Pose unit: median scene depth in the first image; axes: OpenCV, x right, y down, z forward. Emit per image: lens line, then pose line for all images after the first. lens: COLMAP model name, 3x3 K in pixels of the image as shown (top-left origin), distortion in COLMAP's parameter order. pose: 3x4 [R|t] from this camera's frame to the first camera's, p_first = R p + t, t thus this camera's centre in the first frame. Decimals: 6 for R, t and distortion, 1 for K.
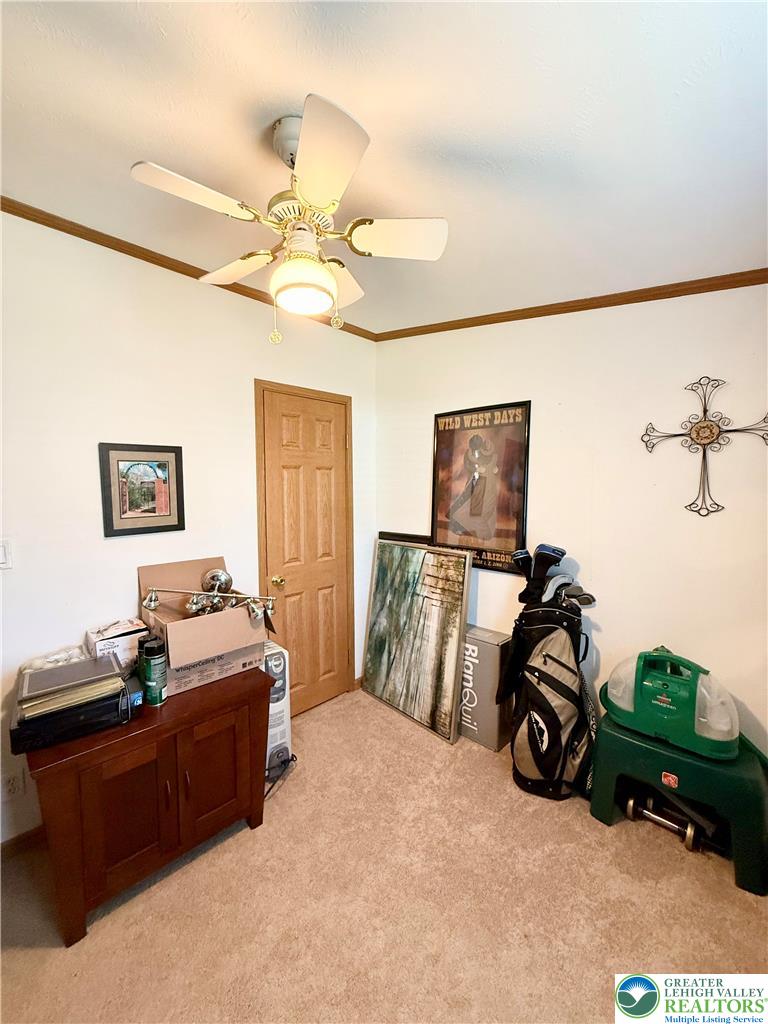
lens RADIAL K [[407.9, 0, 381.9], [0, 407.9, 512.5], [0, 0, 1]] dist [0.001015, -0.000045]
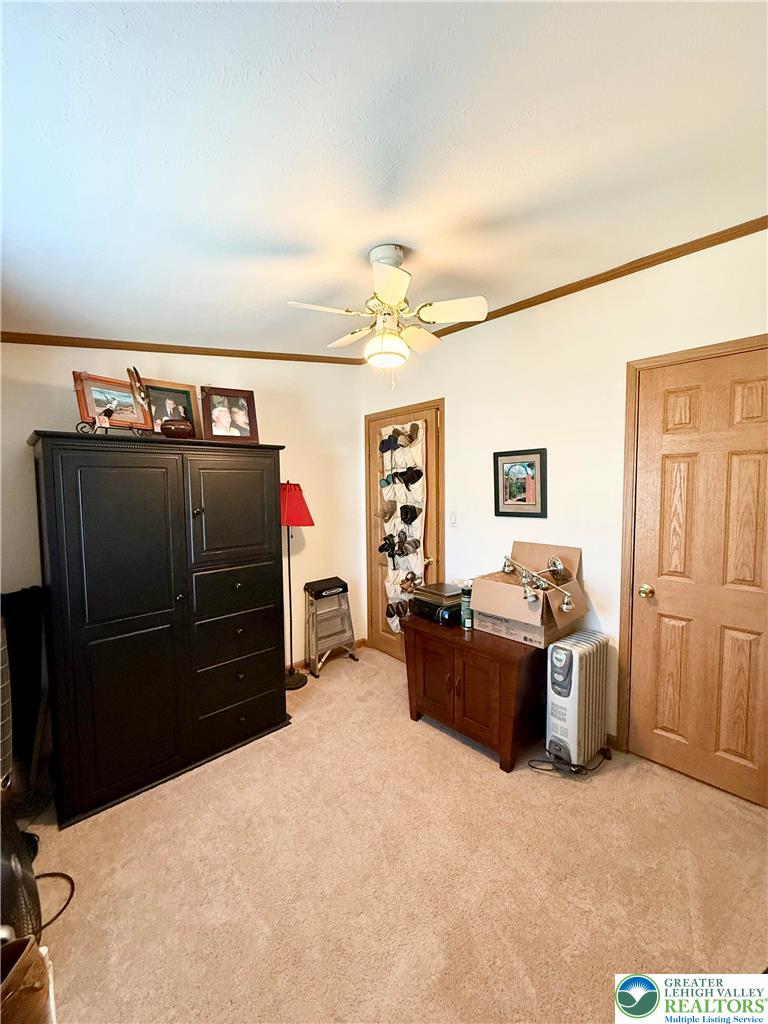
lens RADIAL K [[407.9, 0, 383.8], [0, 407.9, 510.8], [0, 0, 1]] dist [0.001015, -0.000045]
pose [[-0.020442, 0.075940, -0.996903, 0.750322], [-0.050968, 0.995735, 0.076896, -0.048411], [0.998491, 0.052382, -0.016484, 0.578290]]
